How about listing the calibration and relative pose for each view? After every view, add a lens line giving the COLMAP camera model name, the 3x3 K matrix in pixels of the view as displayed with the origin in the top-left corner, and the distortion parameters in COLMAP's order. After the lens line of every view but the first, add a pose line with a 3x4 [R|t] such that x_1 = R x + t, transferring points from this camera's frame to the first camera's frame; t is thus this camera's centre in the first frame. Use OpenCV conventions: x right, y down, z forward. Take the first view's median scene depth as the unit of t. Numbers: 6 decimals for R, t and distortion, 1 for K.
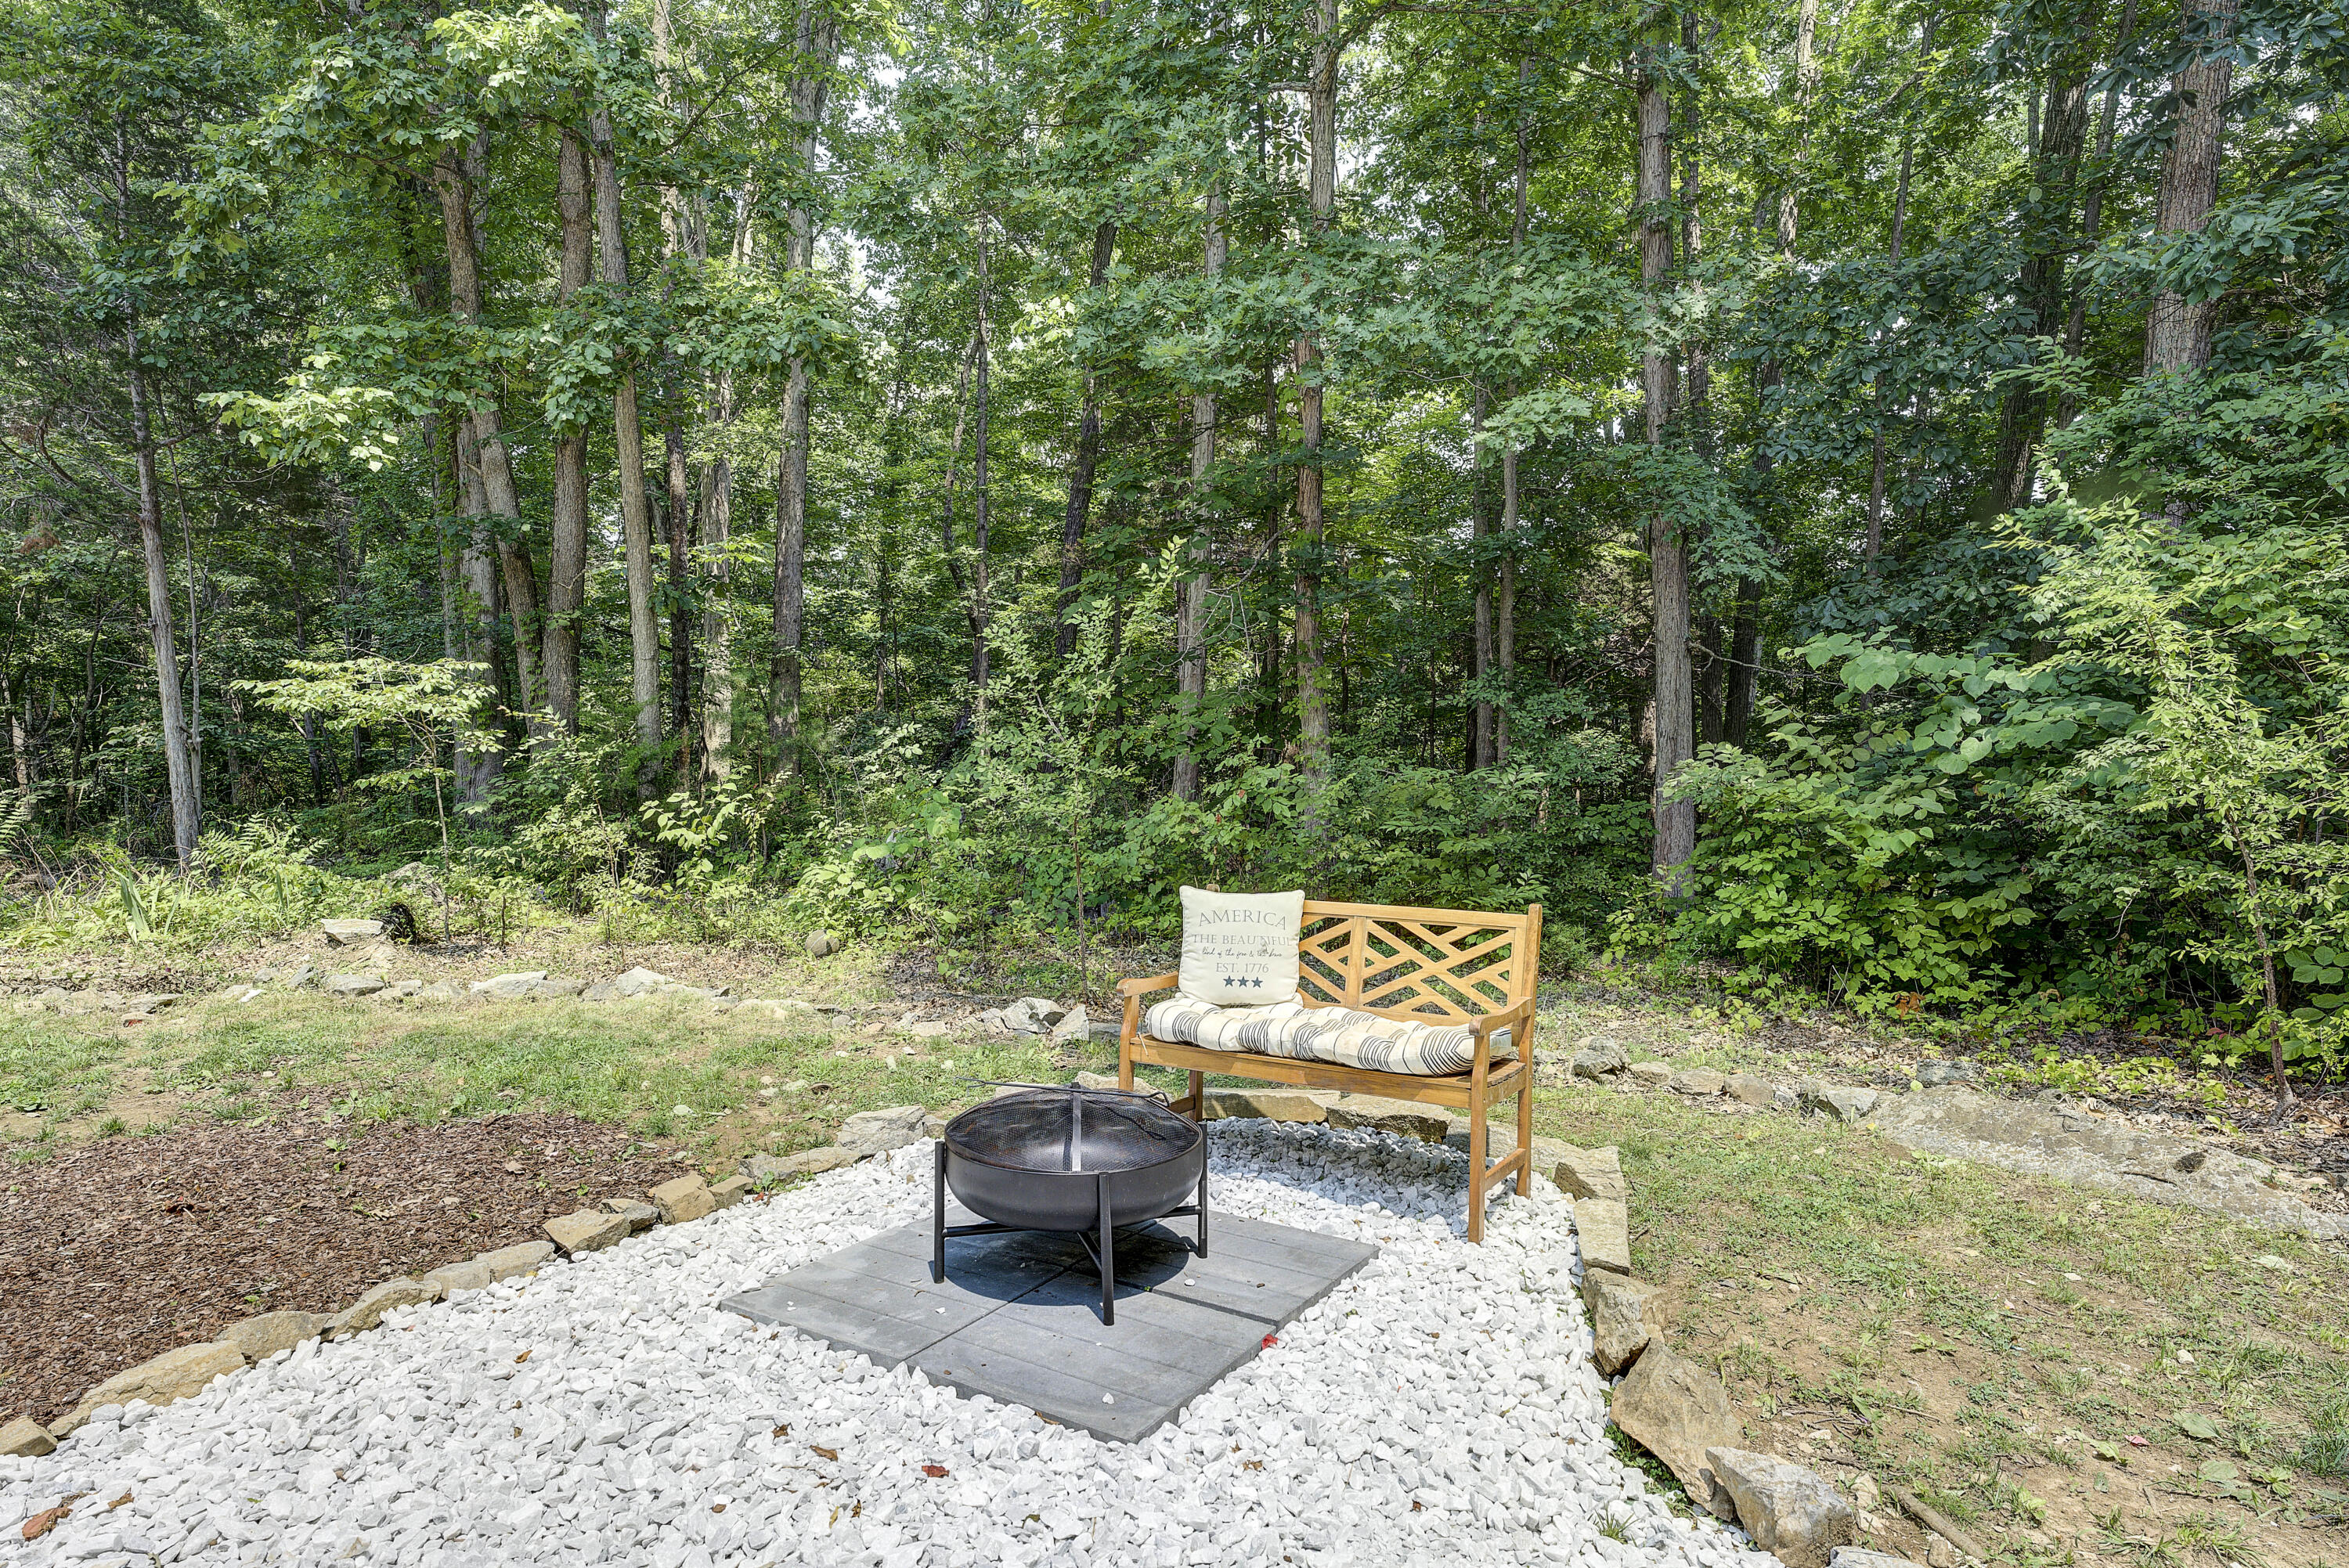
lens RADIAL K [[1309.8, 0, 1174.5], [0, 1309.8, 777.0], [0, 0, 1]] dist [0.005124, 0.000855]
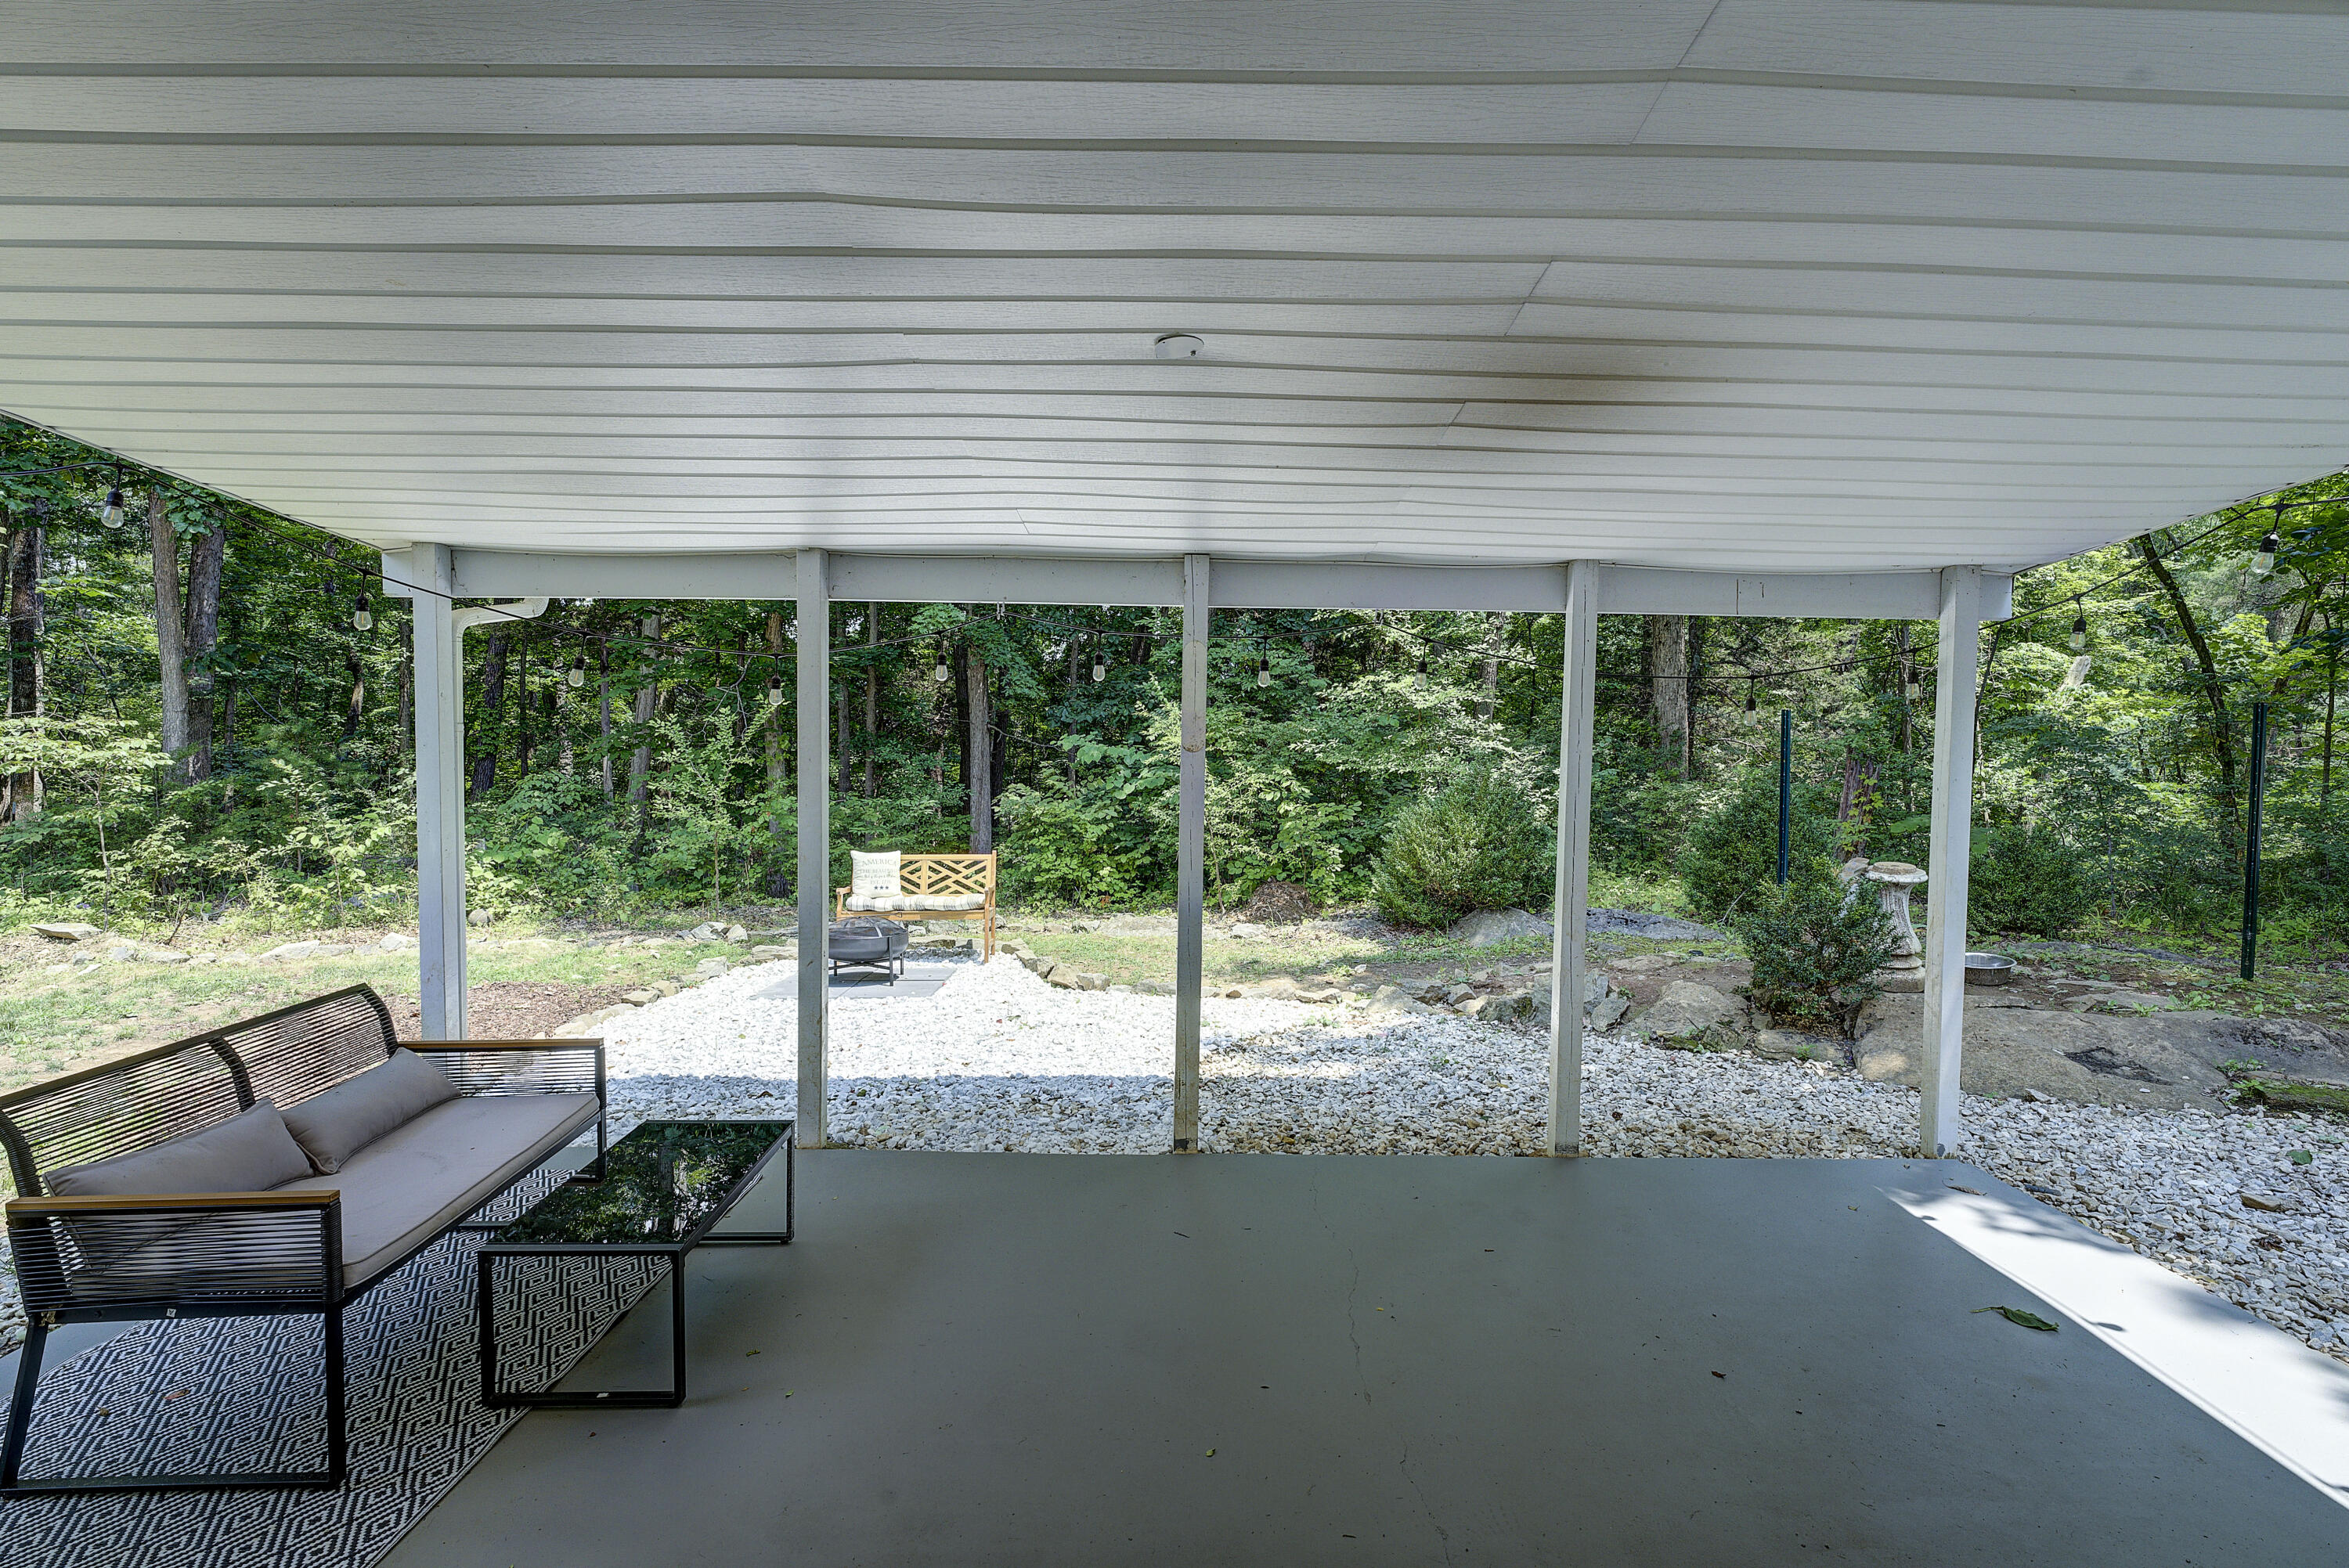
lens RADIAL K [[1035.8, 0, 1177.7], [0, 1035.8, 776.6], [0, 0, 1]] dist [-0.004155, -0.000283]
pose [[0.825032, 0.002555, 0.565080, -0.359571], [0.010192, 0.999760, -0.019401, -0.006190], [-0.564994, 0.021766, 0.824808, -0.569257]]
